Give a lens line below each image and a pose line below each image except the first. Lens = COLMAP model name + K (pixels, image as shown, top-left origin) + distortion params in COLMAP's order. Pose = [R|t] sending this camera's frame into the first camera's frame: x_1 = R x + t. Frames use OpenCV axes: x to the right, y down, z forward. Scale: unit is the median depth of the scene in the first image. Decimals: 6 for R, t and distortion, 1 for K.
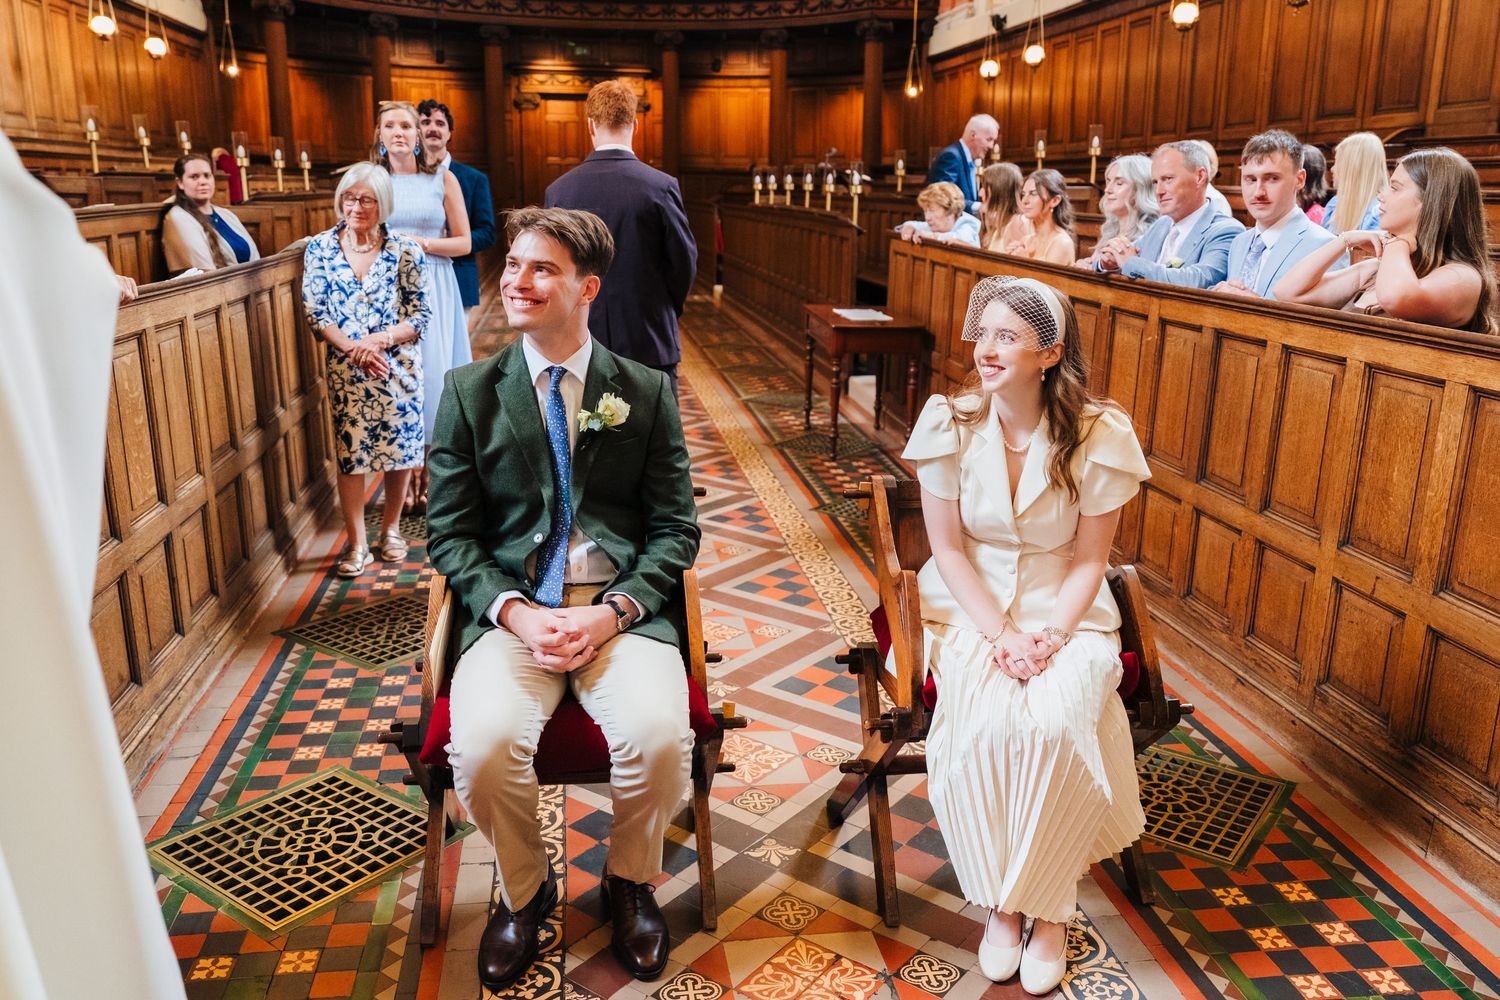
lens RADIAL K [[1224.4, 0, 742.3], [0, 1224.4, 501.0], [0, 0, 1]] dist [-0.003511, 0.005753]
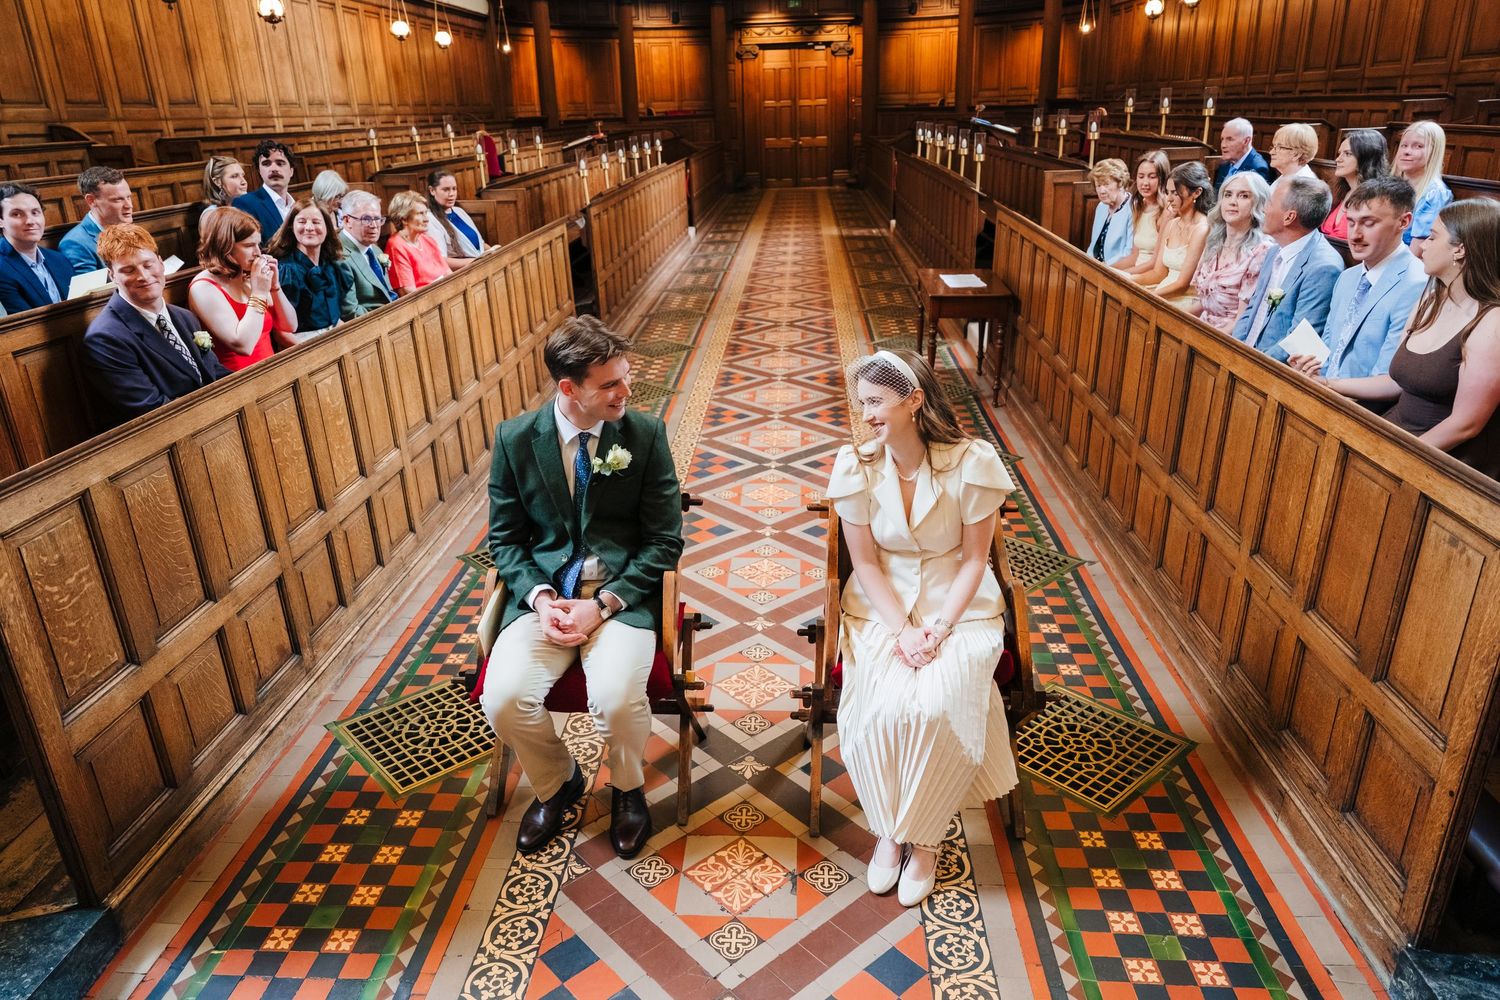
lens RADIAL K [[1010.1, 0, 692.3], [0, 1010.1, 536.1], [0, 0, 1]] dist [-0.009899, 0.007707]
pose [[0.972508, 0.042310, -0.228996, 0.194868], [-0.009007, 0.989454, 0.144565, -0.119087], [0.232697, -0.138528, 0.962633, -0.053320]]
